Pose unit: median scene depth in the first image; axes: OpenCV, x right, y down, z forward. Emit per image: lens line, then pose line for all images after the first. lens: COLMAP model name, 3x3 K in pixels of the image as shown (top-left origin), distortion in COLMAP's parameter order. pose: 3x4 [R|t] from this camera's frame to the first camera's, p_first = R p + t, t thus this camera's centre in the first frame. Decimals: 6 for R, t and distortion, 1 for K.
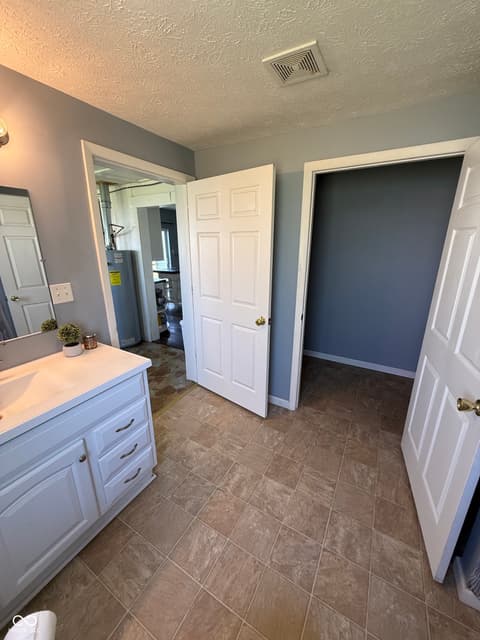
lens RADIAL K [[255.9, 0, 238.5], [0, 255.9, 317.3], [0, 0, 1]] dist [-0.000143, -0.000551]
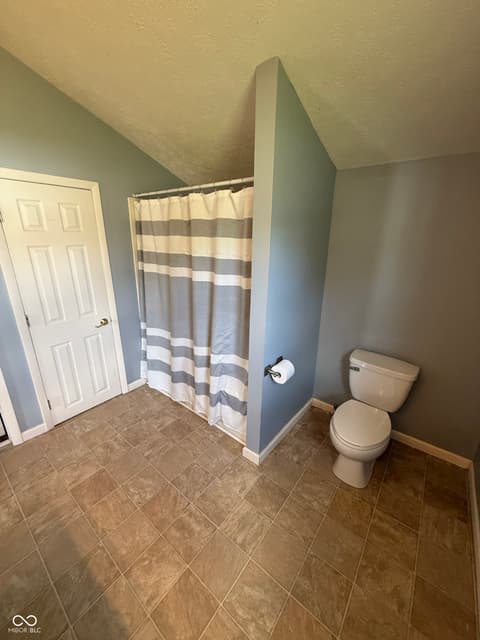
lens RADIAL K [[255.9, 0, 238.5], [0, 255.9, 317.3], [0, 0, 1]] dist [-0.000143, -0.000551]
pose [[-0.149689, 0.277167, -0.949090, 0.691642], [-0.306447, 0.899630, 0.311056, -0.345101], [0.940044, 0.337408, -0.049728, 1.138362]]
